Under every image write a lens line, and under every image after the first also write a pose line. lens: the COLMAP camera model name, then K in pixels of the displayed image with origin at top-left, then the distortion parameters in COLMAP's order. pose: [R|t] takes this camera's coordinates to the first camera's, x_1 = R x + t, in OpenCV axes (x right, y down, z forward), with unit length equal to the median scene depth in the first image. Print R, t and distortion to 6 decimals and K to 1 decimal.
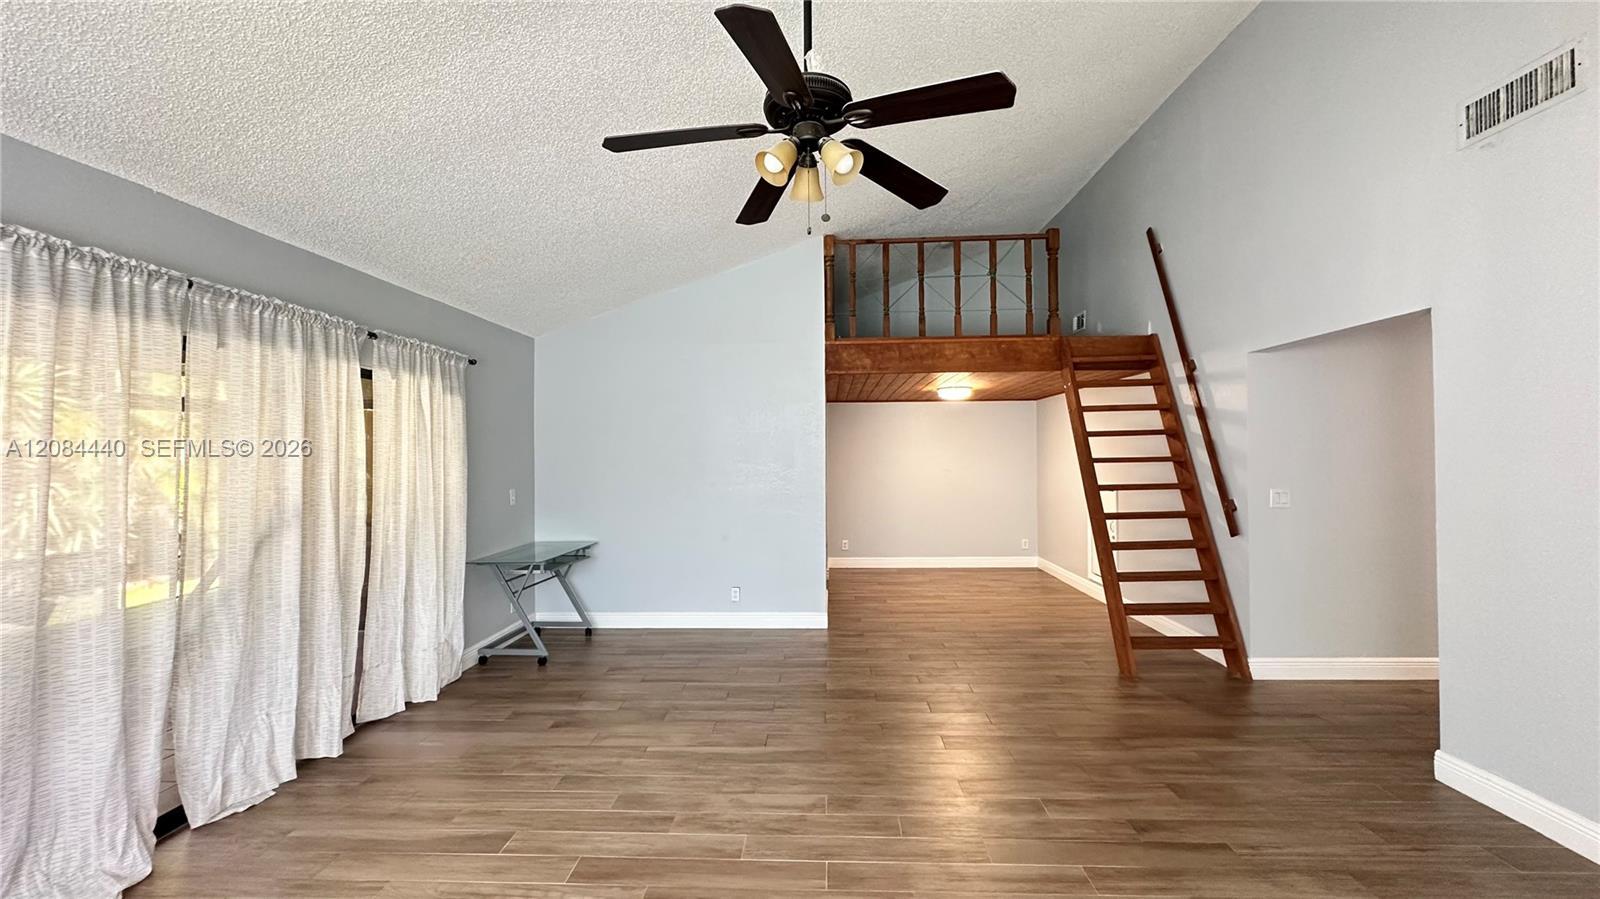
lens RADIAL K [[637.1, 0, 800.0], [0, 637.1, 449.5], [0, 0, 1]] dist [-0.001784, 0.000652]
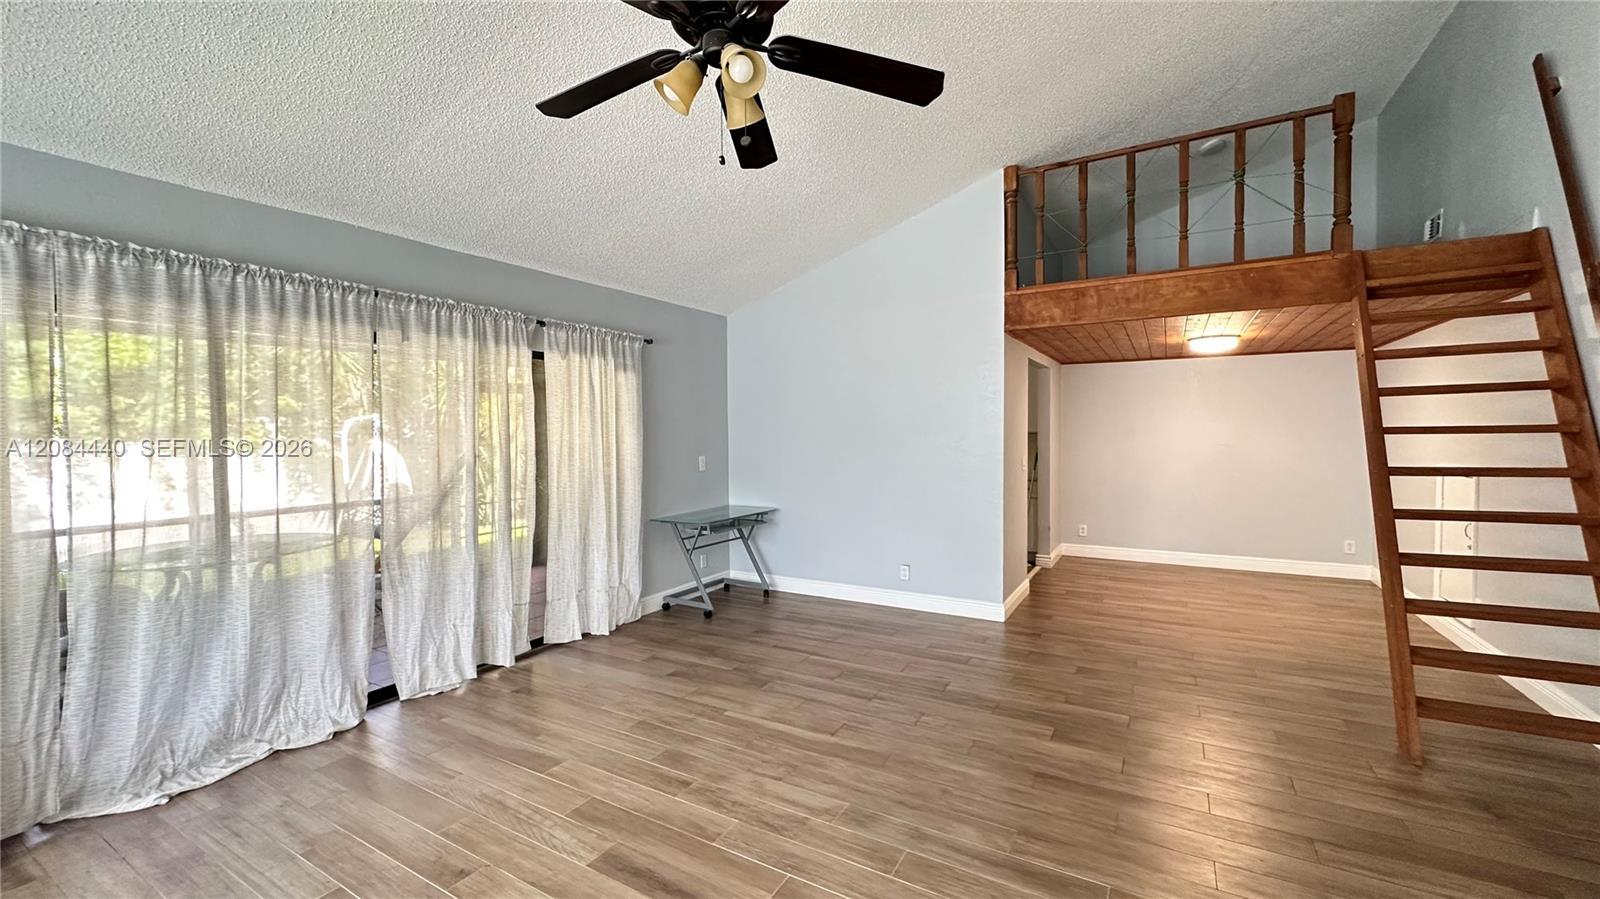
lens RADIAL K [[637.1, 0, 800.0], [0, 637.1, 449.5], [0, 0, 1]] dist [-0.001784, 0.000652]
pose [[0.886915, 0.014799, -0.461696, 0.286748], [0.004893, 0.999130, 0.041424, 0.008041], [0.461907, -0.038999, 0.886071, 0.148273]]
